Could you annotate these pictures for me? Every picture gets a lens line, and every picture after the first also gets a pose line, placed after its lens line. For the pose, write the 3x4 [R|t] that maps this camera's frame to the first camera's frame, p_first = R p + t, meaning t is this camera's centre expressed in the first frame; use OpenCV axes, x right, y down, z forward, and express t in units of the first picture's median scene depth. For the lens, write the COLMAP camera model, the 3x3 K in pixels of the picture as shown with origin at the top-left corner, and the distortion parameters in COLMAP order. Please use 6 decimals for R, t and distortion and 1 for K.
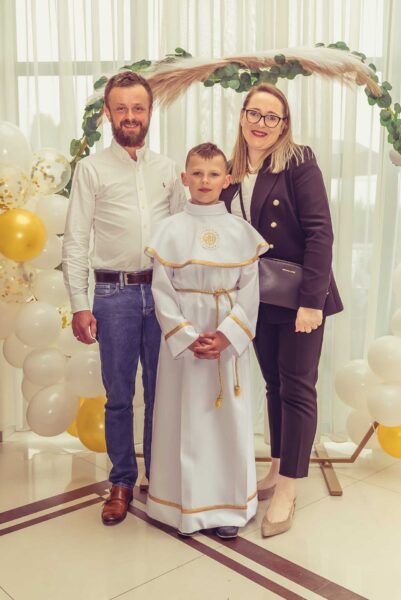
lens RADIAL K [[661.0, 0, 200.0], [0, 661.0, 302.1], [0, 0, 1]] dist [0.023694, 0.000000]
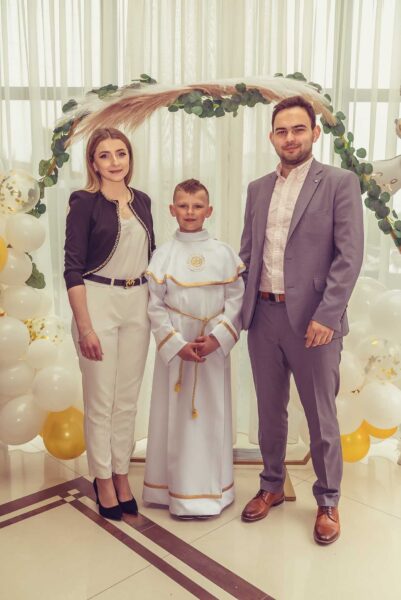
lens RADIAL K [[549.5, 0, 184.2], [0, 549.5, 309.8], [0, 0, 1]] dist [0.008812, -0.003906]
pose [[0.998275, 0.004606, 0.058523, -0.018743], [-0.005619, 0.999837, 0.017148, -0.027705], [-0.058435, -0.017447, 0.998139, 0.126250]]
